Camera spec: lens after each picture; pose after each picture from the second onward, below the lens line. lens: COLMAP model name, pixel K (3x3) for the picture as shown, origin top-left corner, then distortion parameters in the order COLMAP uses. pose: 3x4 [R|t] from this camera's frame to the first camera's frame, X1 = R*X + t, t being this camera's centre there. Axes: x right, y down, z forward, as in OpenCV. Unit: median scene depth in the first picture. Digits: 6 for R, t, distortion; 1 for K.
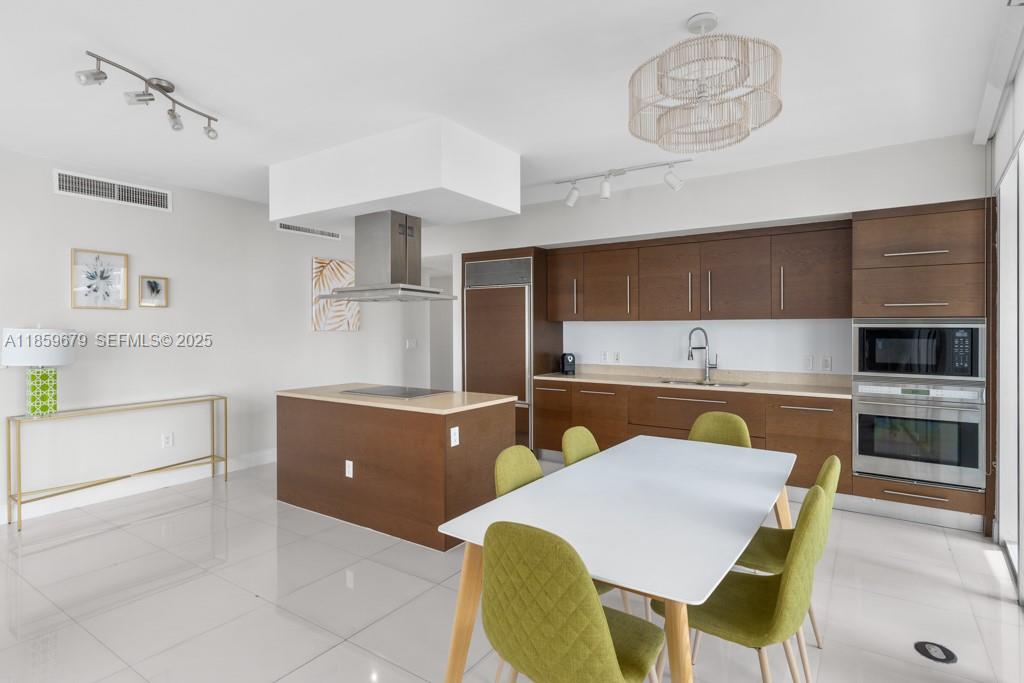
lens RADIAL K [[508.8, 0, 513.9], [0, 508.8, 338.7], [0, 0, 1]] dist [0.022971, -0.013560]
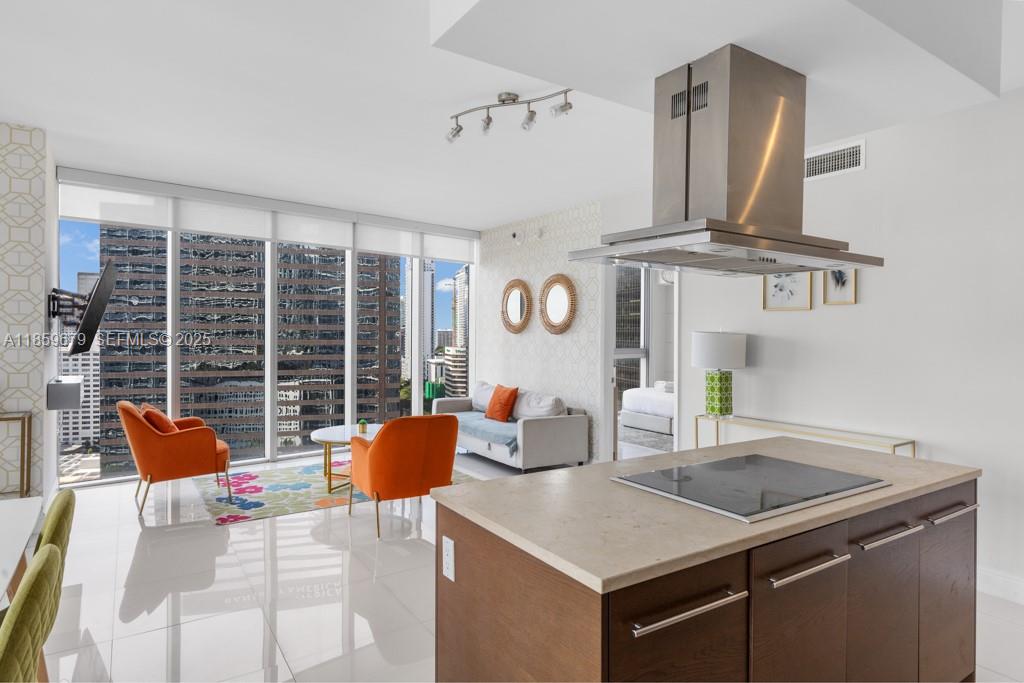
lens RADIAL K [[591.7, 0, 539.9], [0, 591.7, 341.2], [0, 0, 1]] dist [0.002261, 0.000620]
pose [[-0.369181, 0.015622, -0.929226, 0.288804], [-0.025467, 0.999313, 0.026919, -0.022383], [0.929009, 0.033602, -0.368529, 1.003705]]
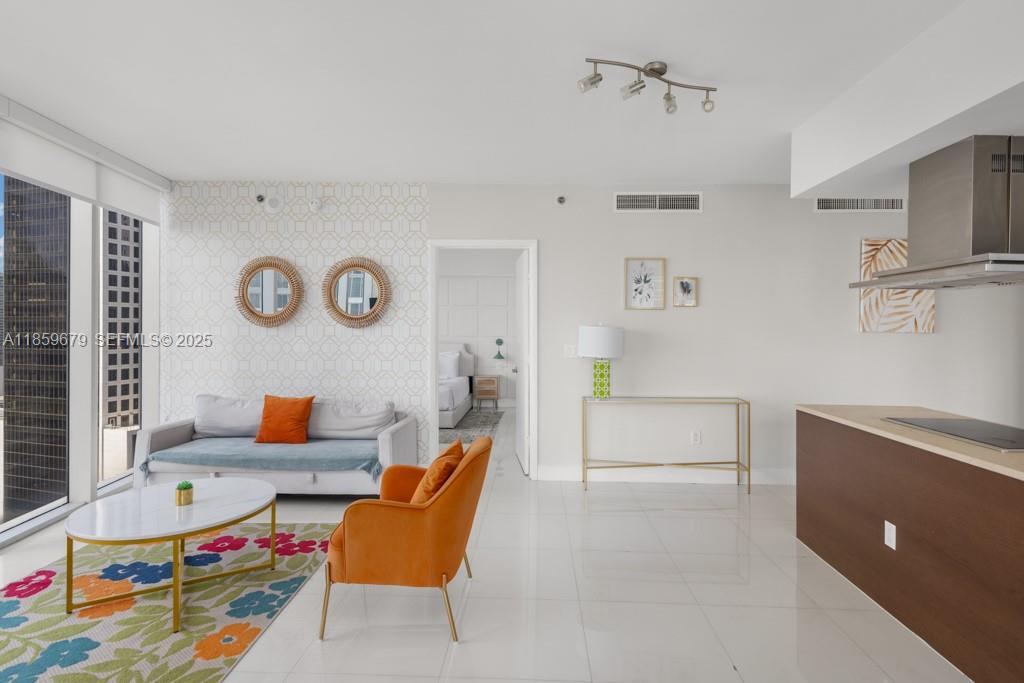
lens RADIAL K [[521.6, 0, 508.5], [0, 521.6, 327.0], [0, 0, 1]] dist [0.006189, -0.001039]
pose [[0.541510, 0.006681, -0.840668, -0.010170], [-0.027019, 0.999590, -0.009460, -0.001012], [0.840260, 0.027836, 0.541468, 0.142366]]
